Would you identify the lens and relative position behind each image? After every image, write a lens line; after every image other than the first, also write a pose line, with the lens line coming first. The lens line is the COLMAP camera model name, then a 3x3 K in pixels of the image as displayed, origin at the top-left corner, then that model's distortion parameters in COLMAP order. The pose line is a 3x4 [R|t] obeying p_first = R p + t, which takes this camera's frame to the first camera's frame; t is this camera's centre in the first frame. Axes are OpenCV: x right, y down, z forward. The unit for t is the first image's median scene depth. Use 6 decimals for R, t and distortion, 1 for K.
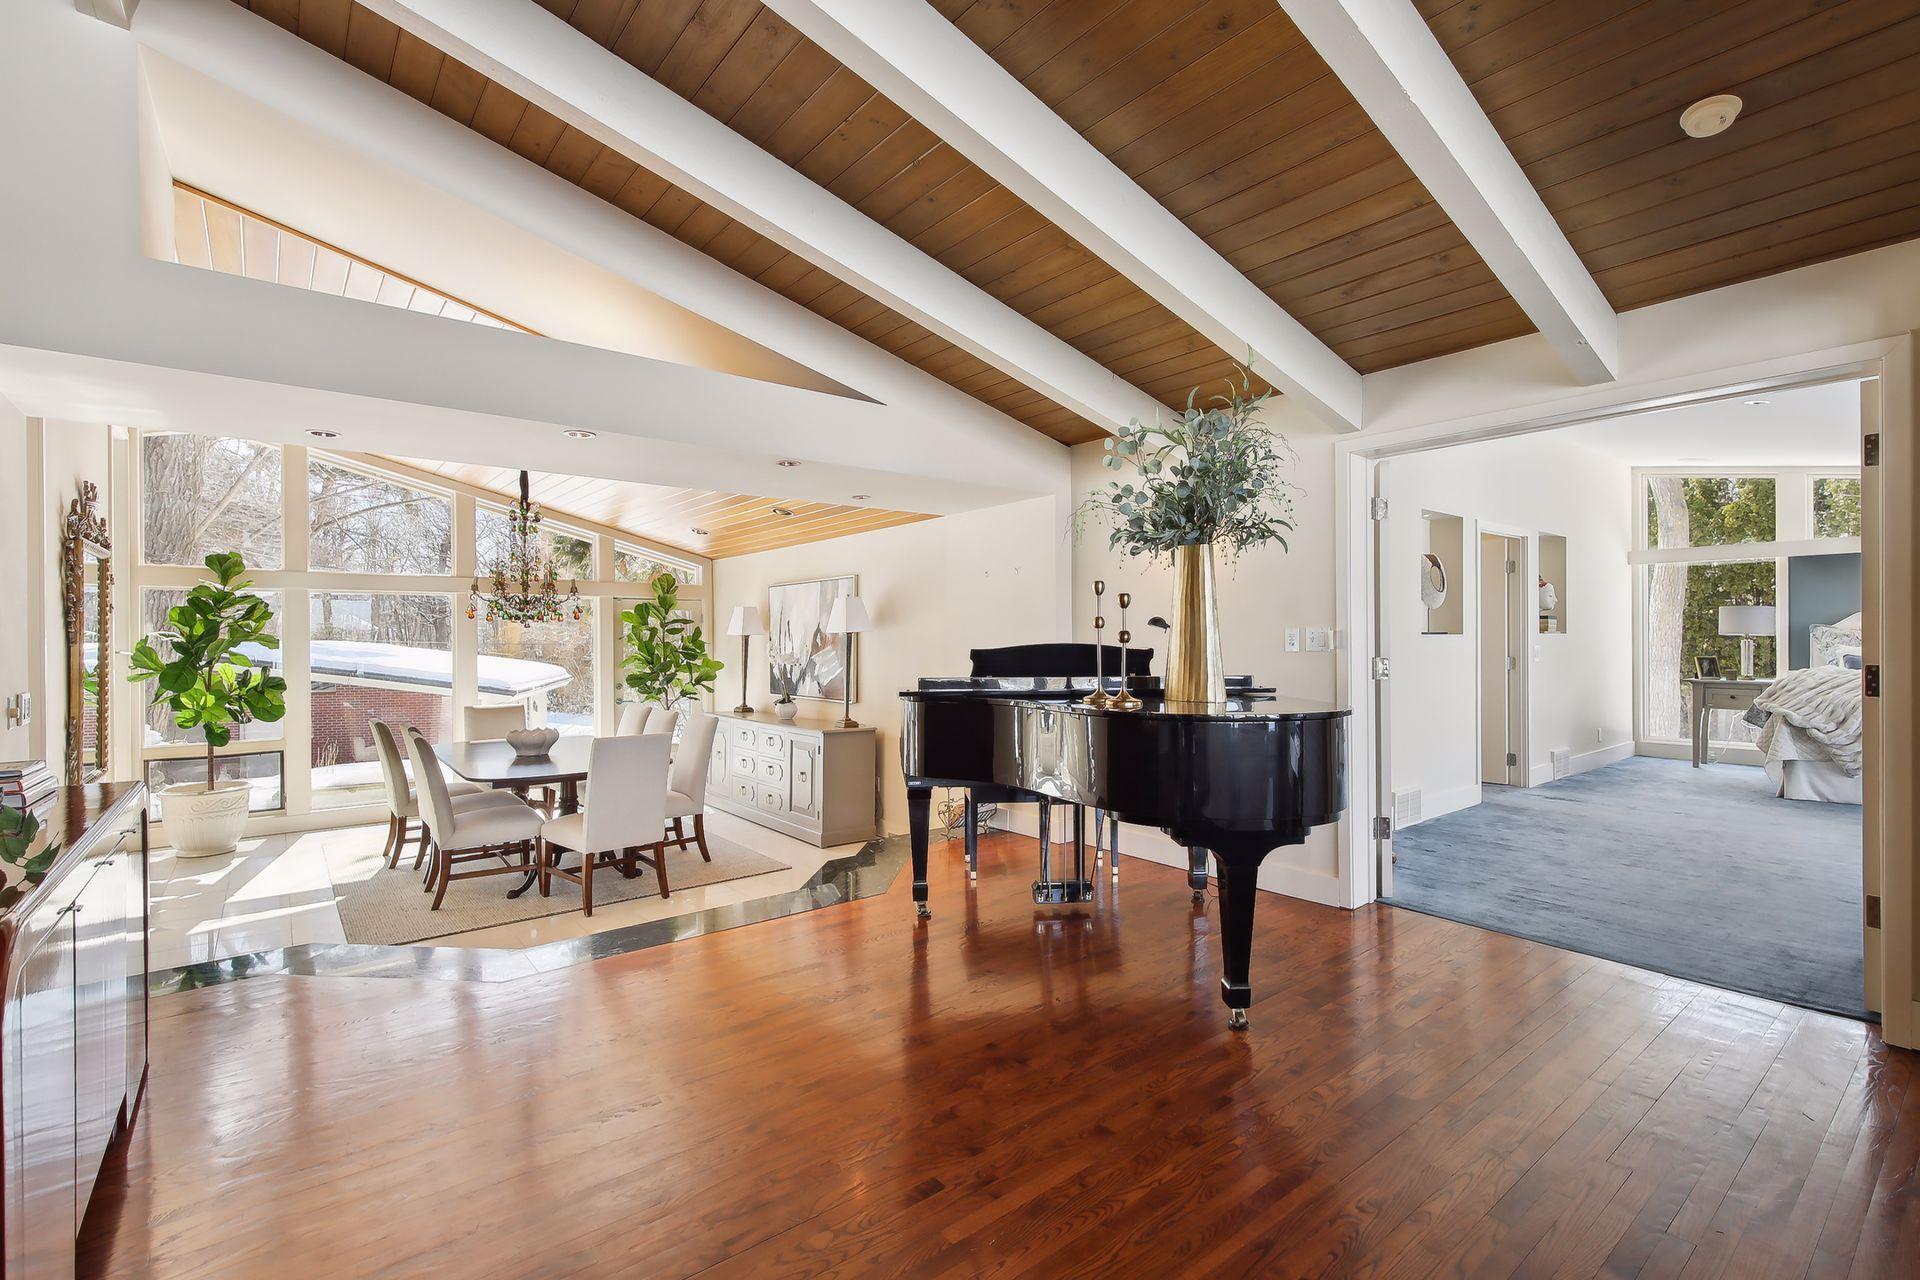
lens RADIAL K [[870.8, 0, 962.5], [0, 870.8, 641.1], [0, 0, 1]] dist [0.000087, 0.000001]
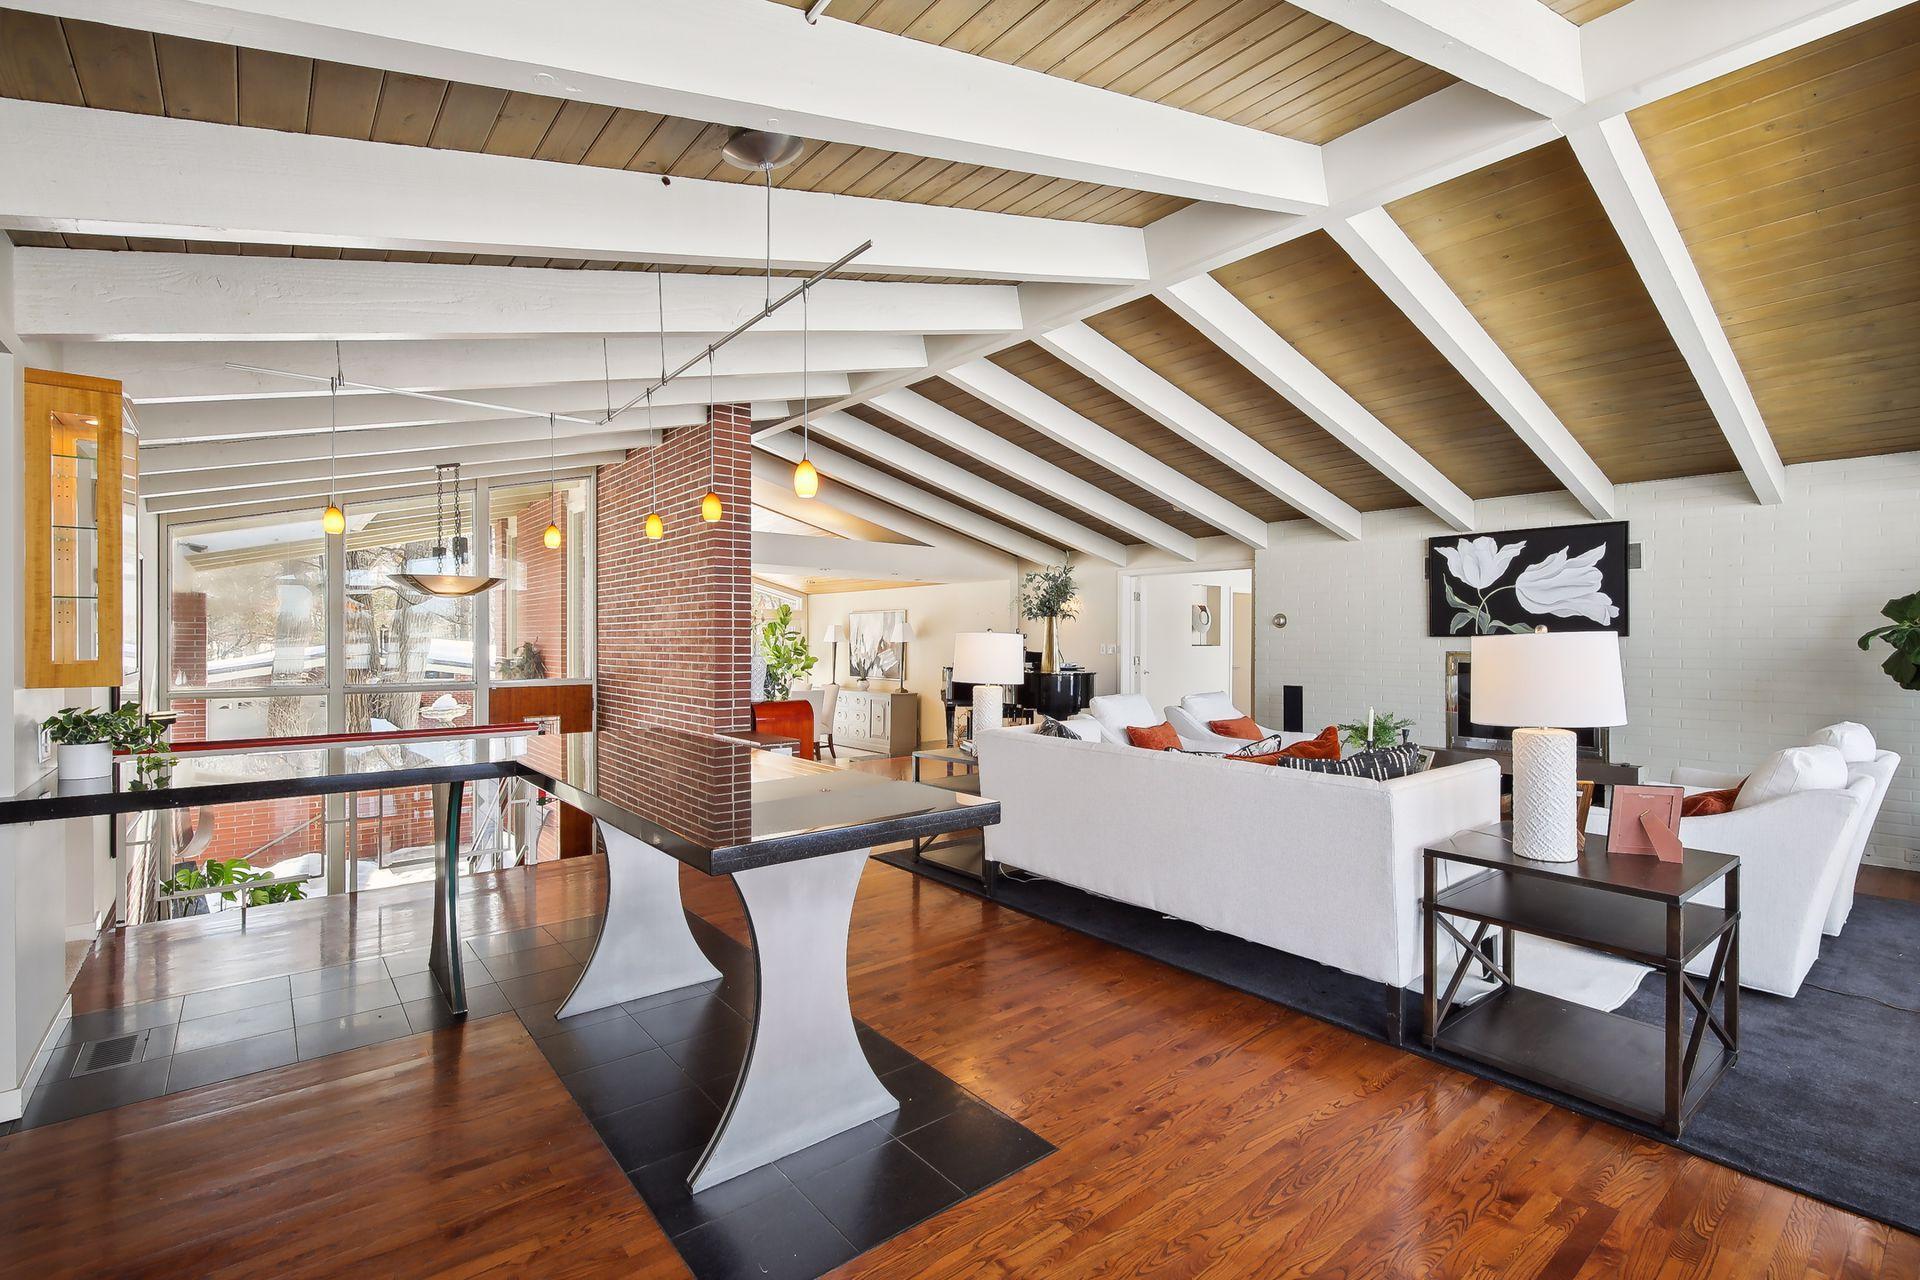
lens RADIAL K [[870.8, 0, 958.0], [0, 870.8, 643.2], [0, 0, 1]] dist [0.000087, 0.000001]
pose [[0.999892, 0.009730, 0.011055, -0.031166], [-0.009740, 0.999952, 0.000870, -0.009265], [-0.011047, -0.000977, 0.999939, -0.819124]]
